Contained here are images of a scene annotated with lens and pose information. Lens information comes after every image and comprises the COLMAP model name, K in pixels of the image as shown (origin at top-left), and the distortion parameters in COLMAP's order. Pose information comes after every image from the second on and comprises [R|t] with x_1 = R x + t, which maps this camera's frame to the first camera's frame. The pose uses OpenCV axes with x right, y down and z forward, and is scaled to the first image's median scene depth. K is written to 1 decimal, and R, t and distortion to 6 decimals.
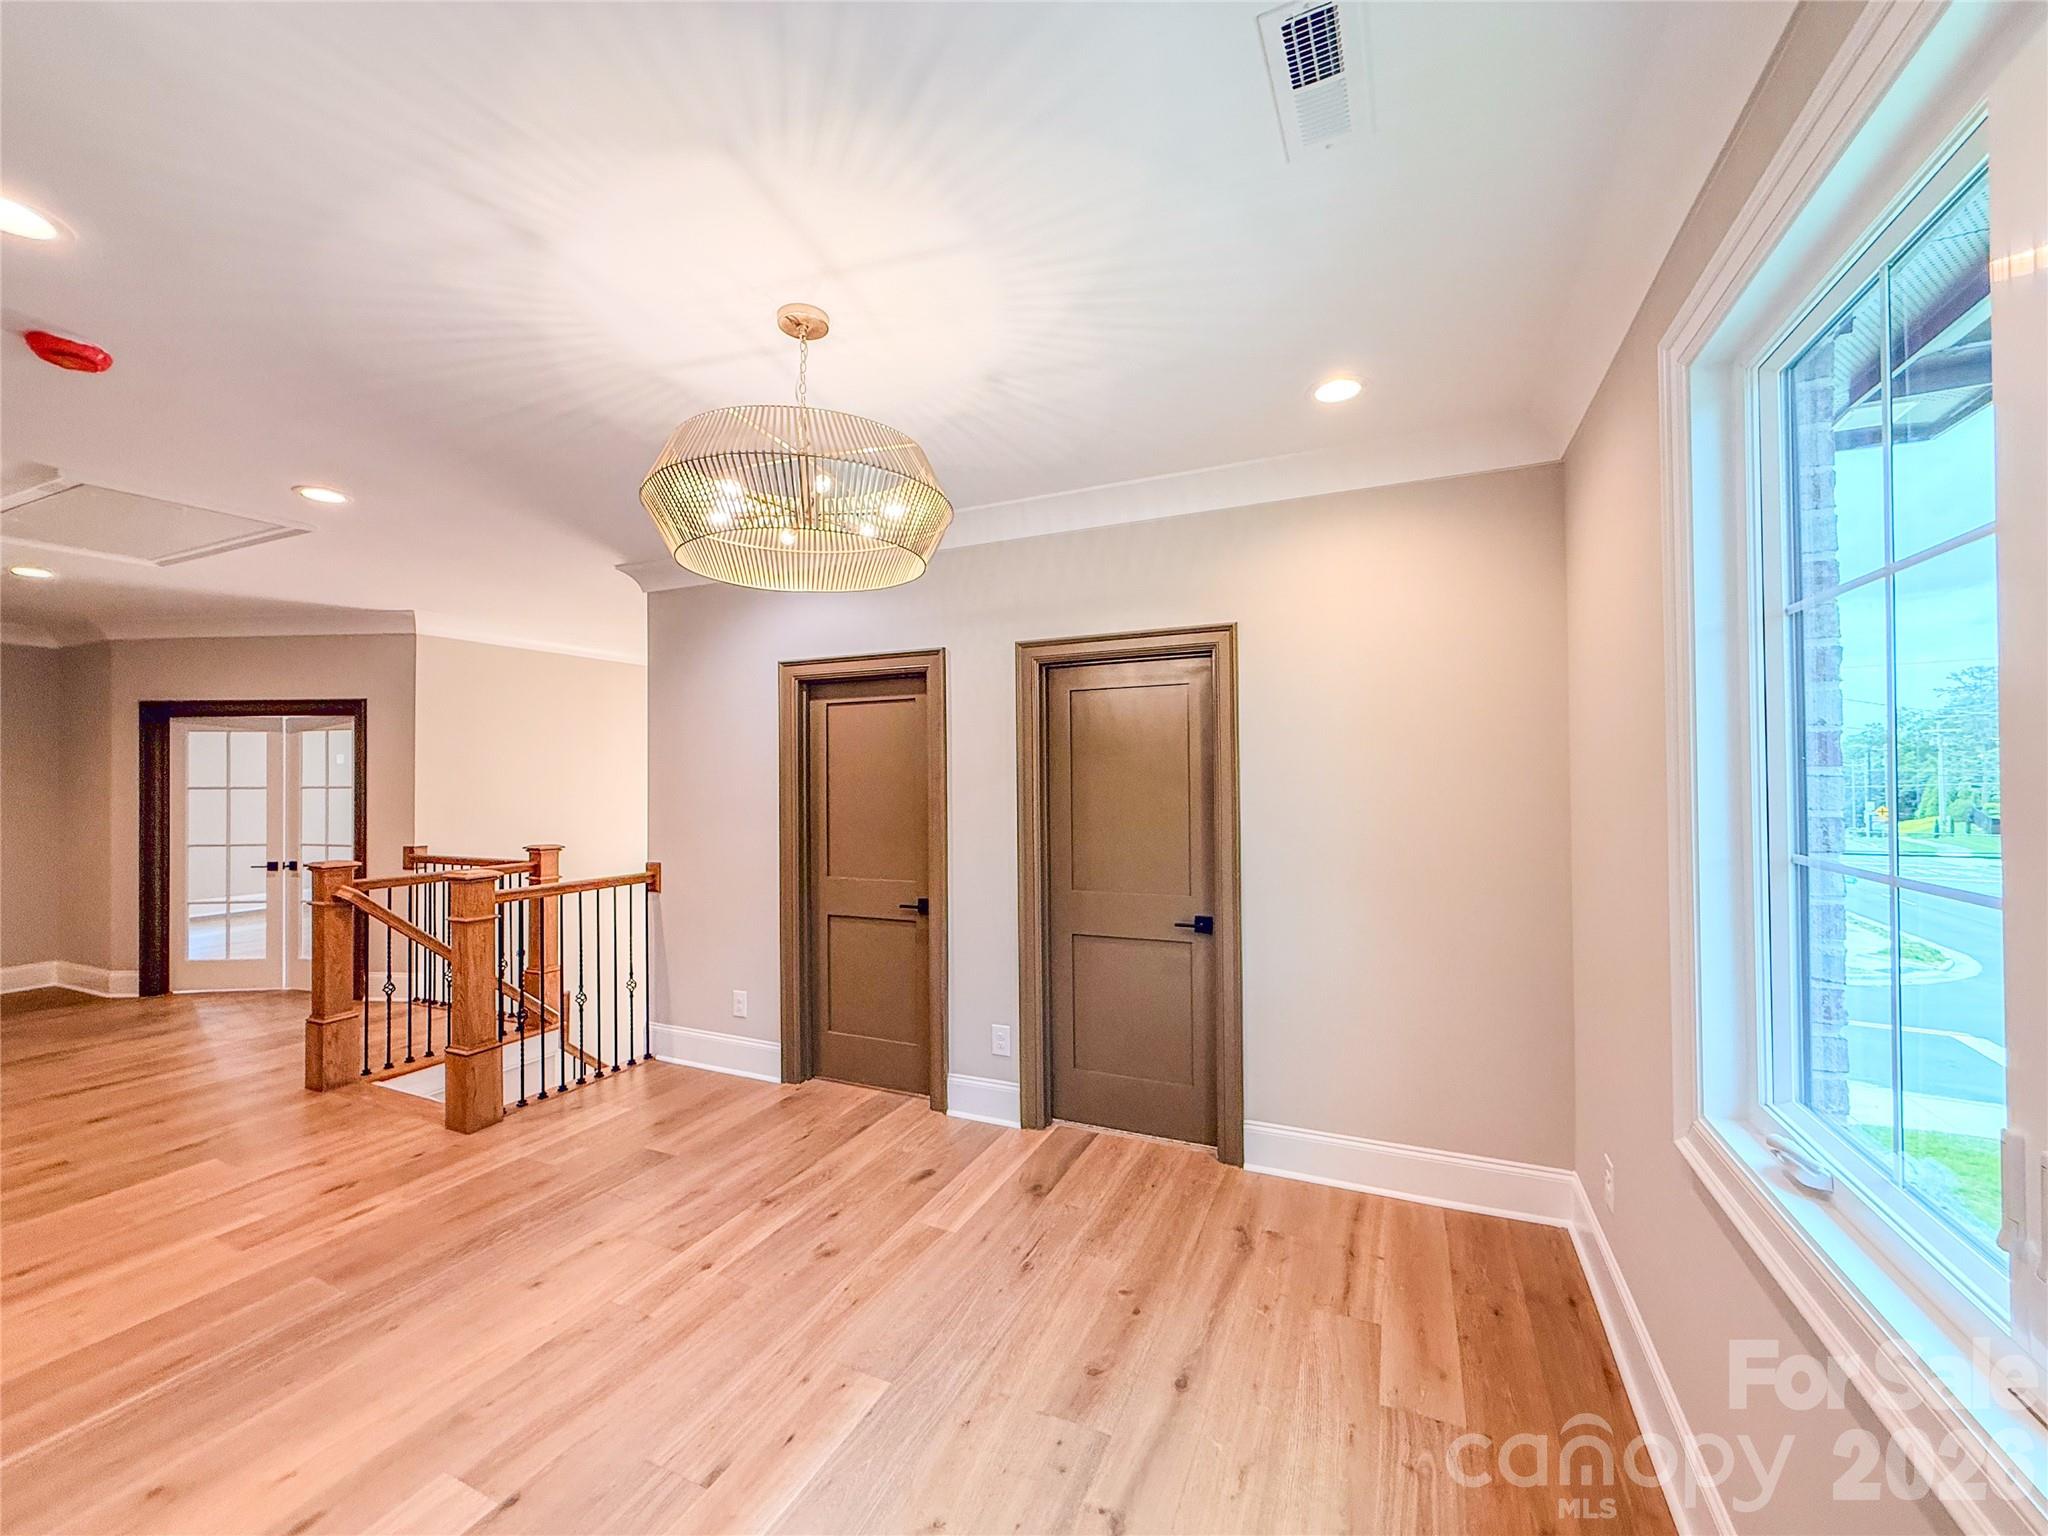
lens RADIAL K [[815.0, 0, 1025.1], [0, 815.0, 770.2], [0, 0, 1]] dist [0.001253, -0.000123]
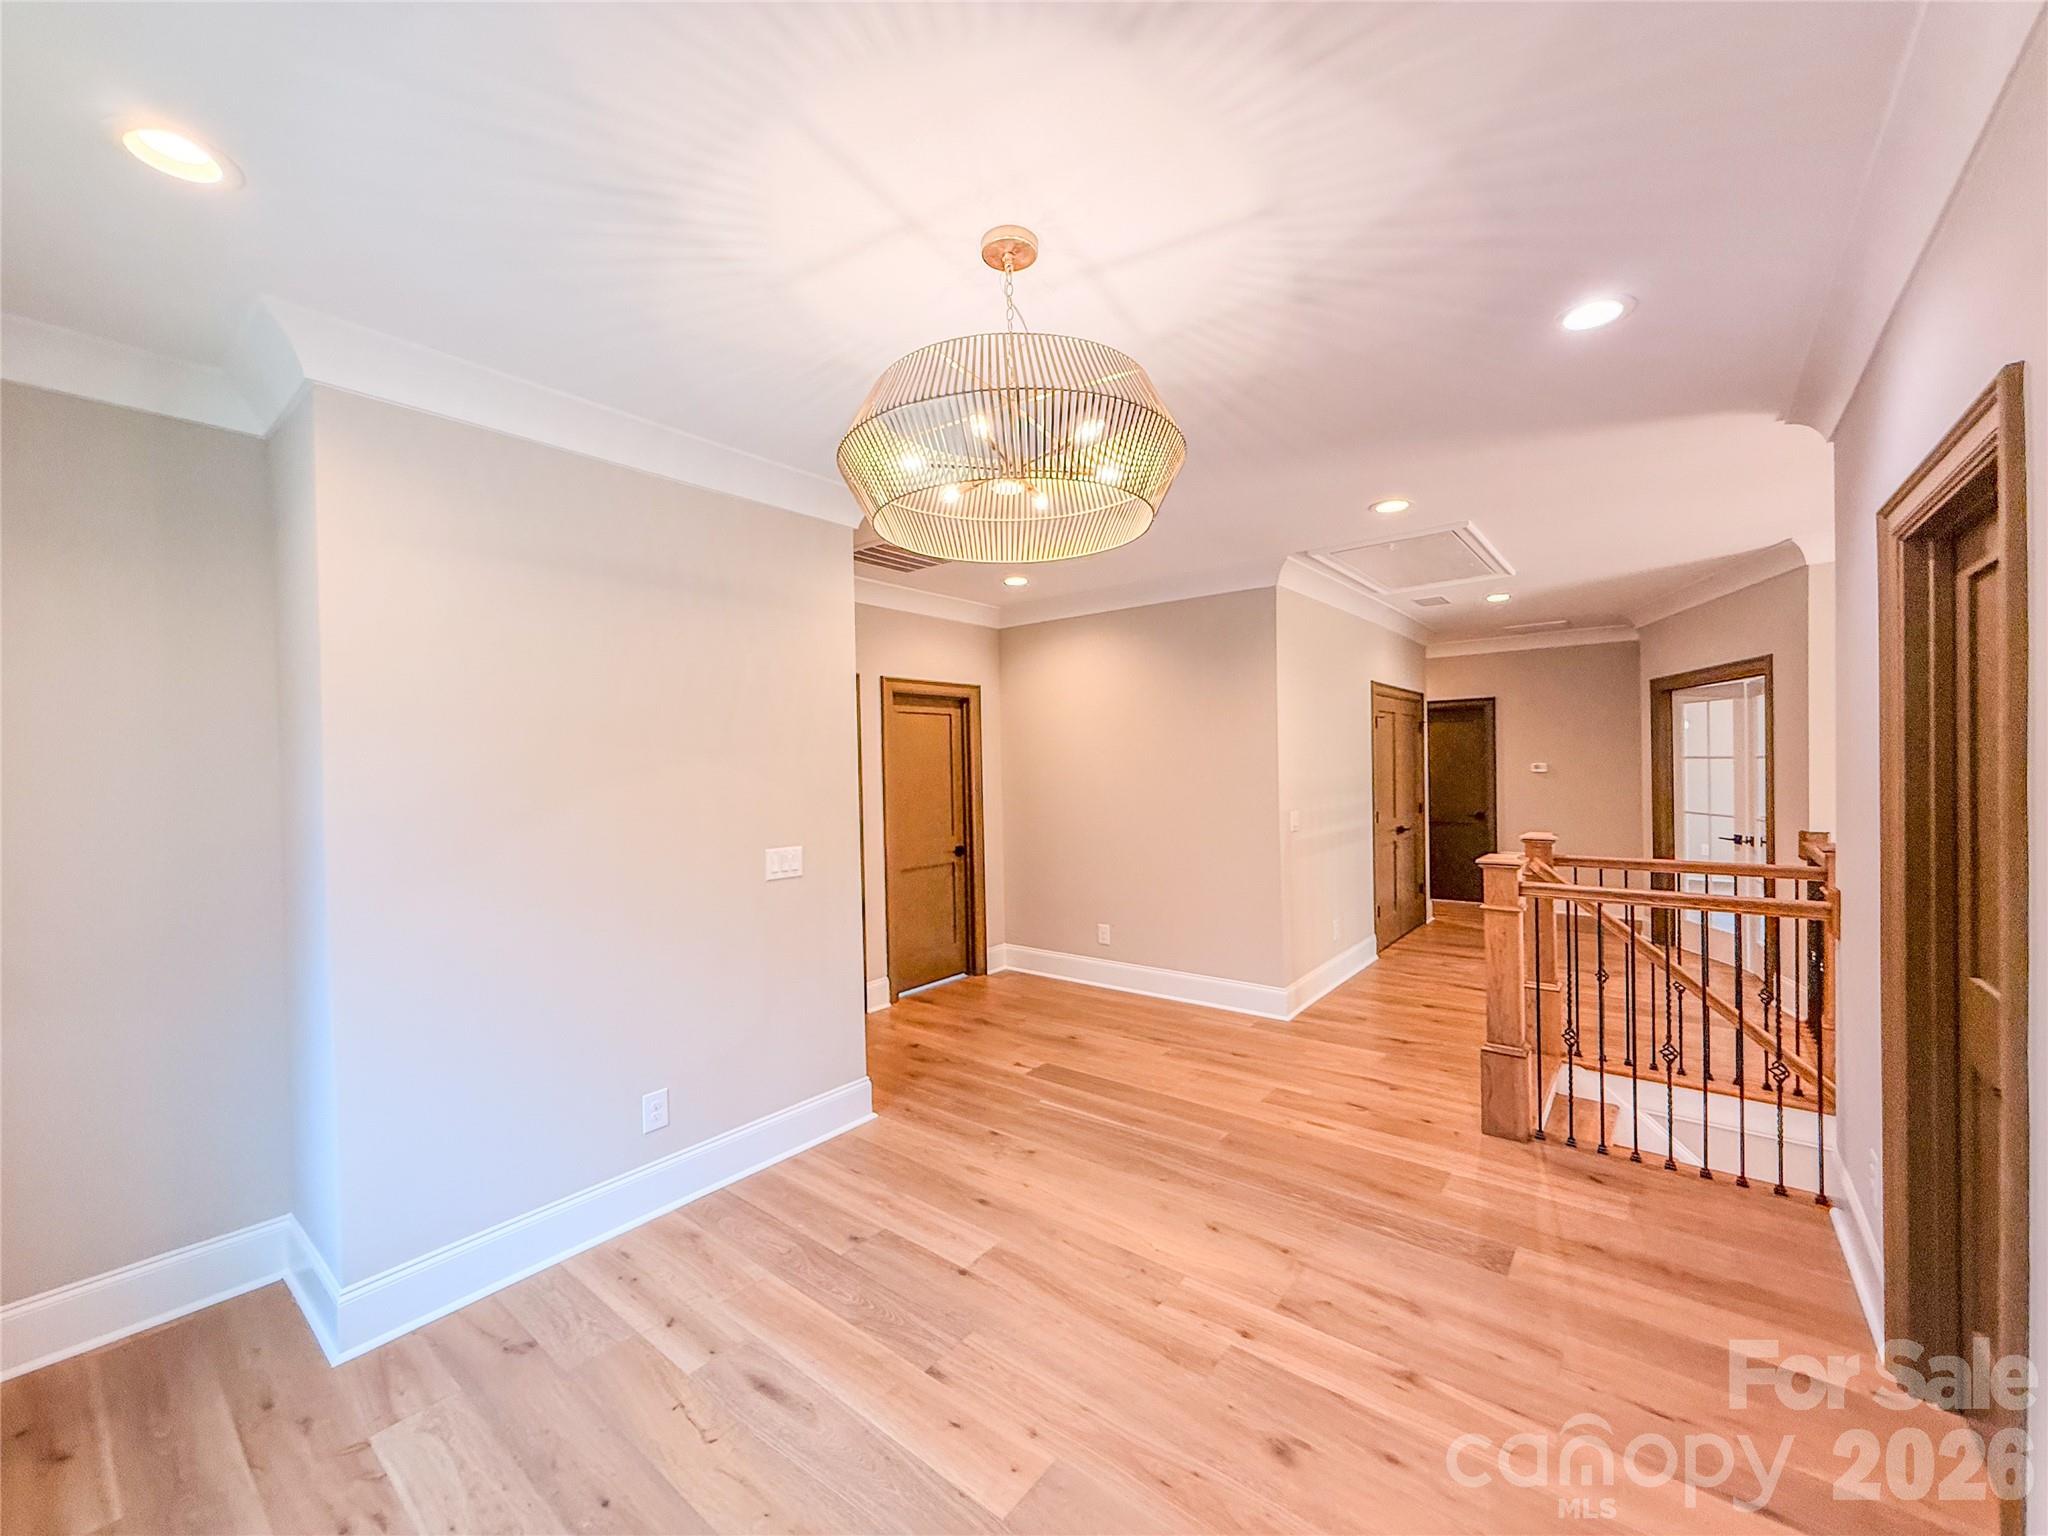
lens RADIAL K [[815.0, 0, 1025.1], [0, 815.0, 770.2], [0, 0, 1]] dist [0.001253, -0.000123]
pose [[-0.246977, 0.019880, -0.968817, 0.419024], [0.031141, 0.999436, 0.012570, -0.002680], [0.968521, -0.027066, -0.247457, 0.863232]]
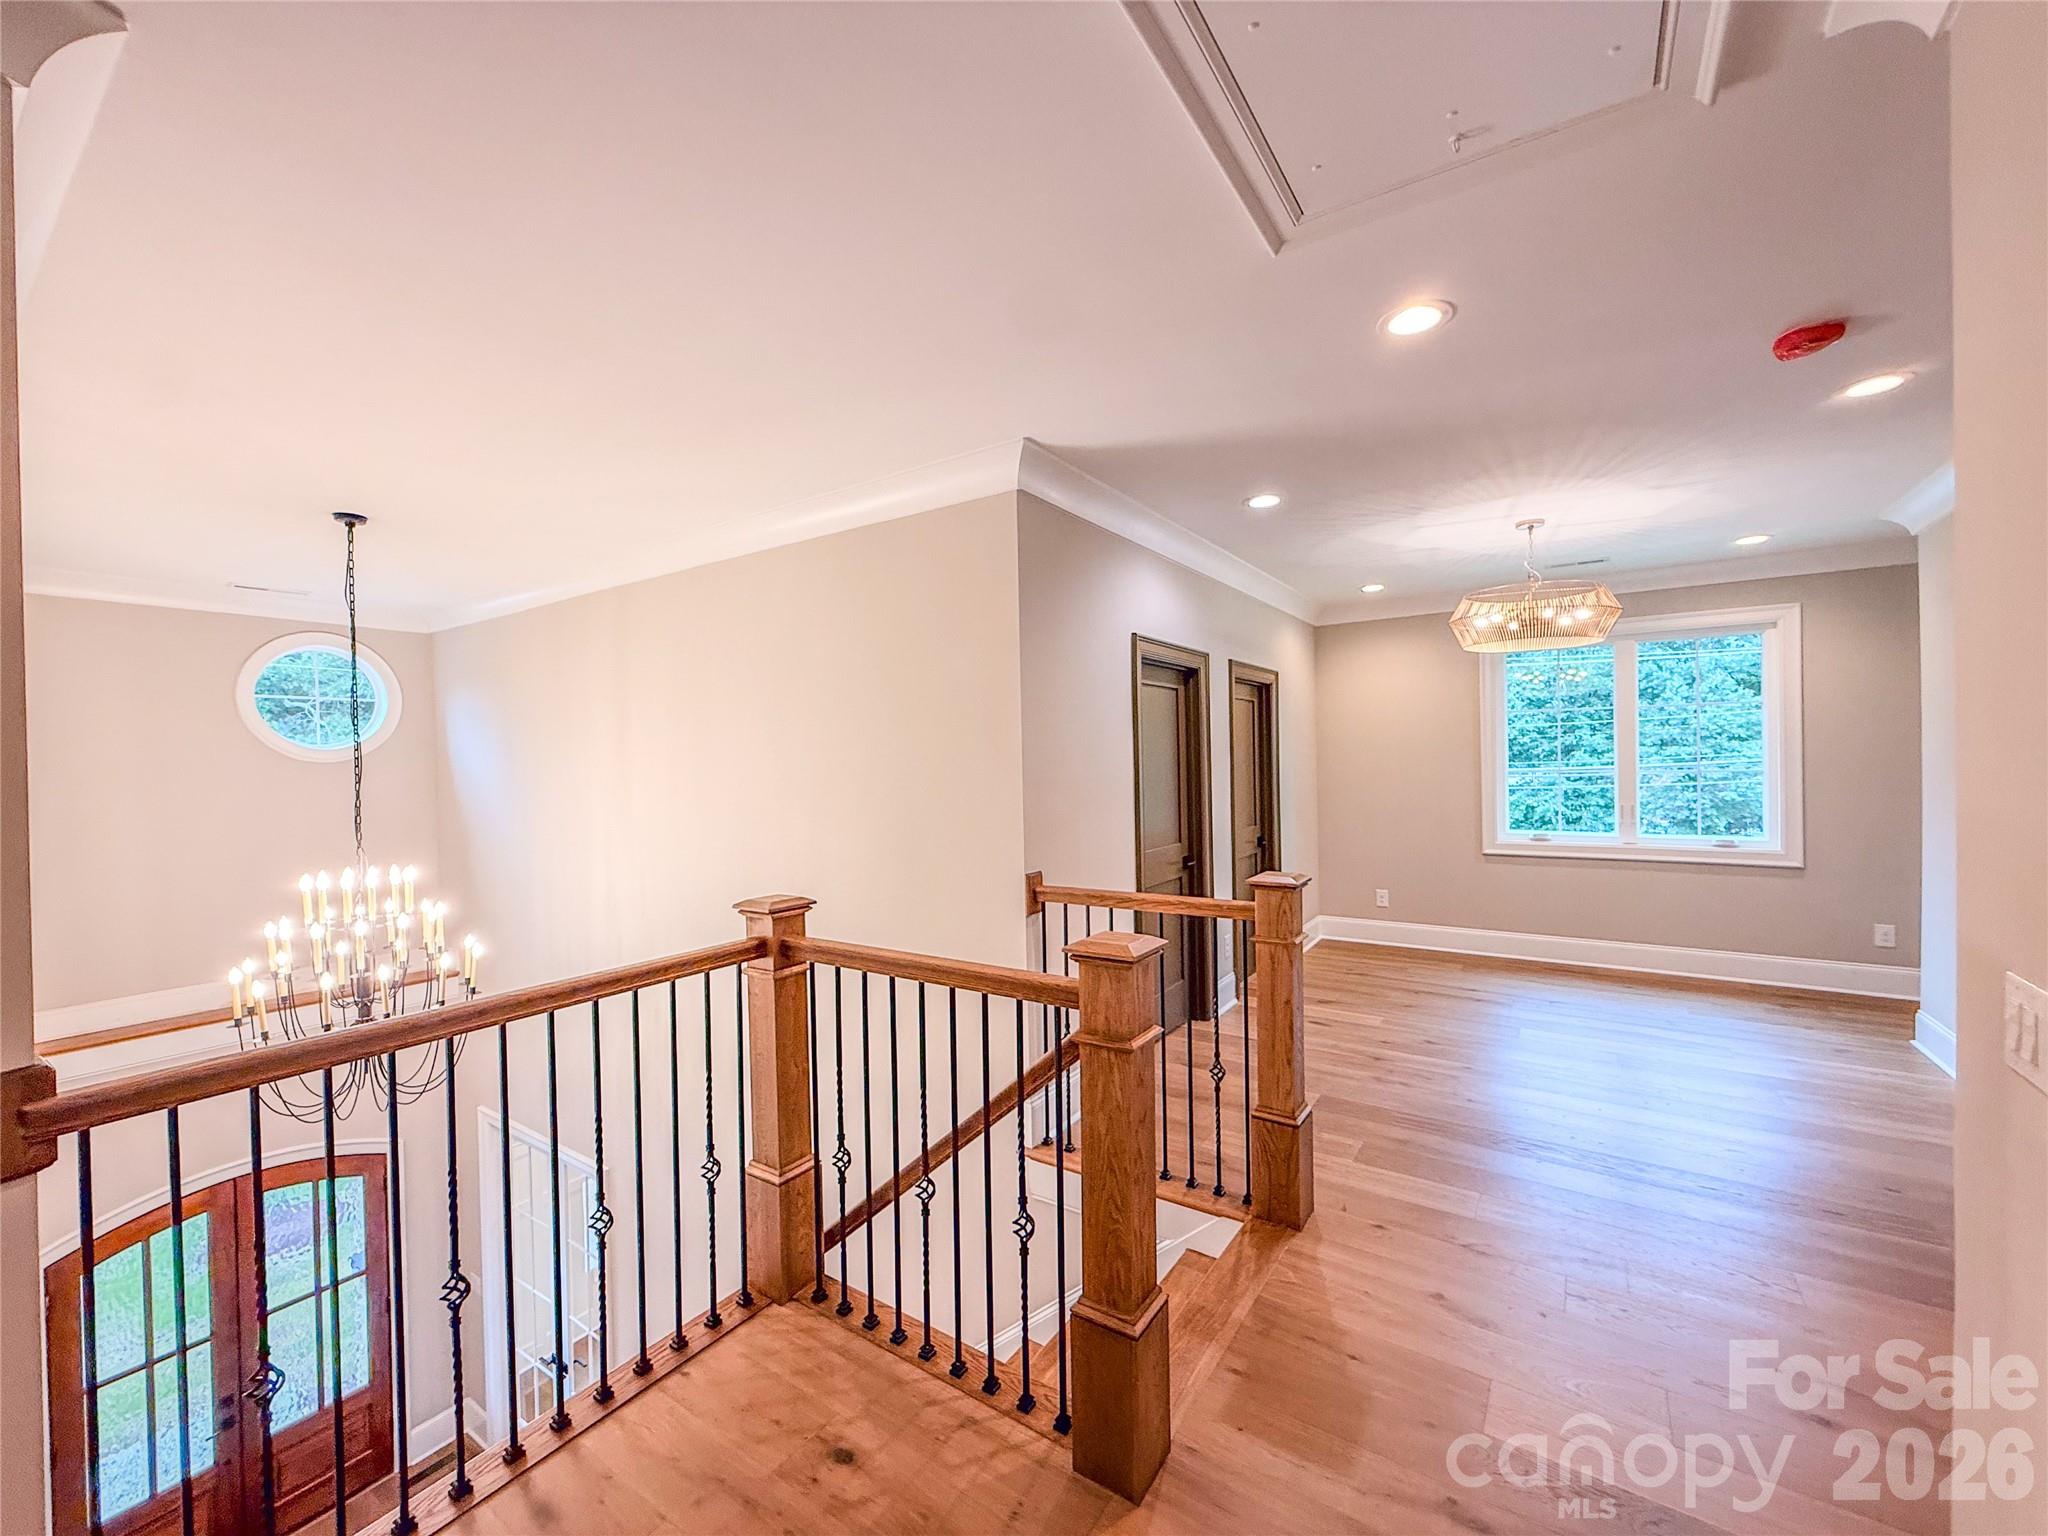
lens RADIAL K [[813.4, 0, 1022.2], [0, 813.4, 771.7], [0, 0, 1]] dist [0.001170, -0.000041]
pose [[0.176803, -0.011678, 0.984177, -1.767669], [0.008076, 0.999913, 0.010414, 0.021227], [-0.984213, 0.006107, 0.176882, 1.338628]]
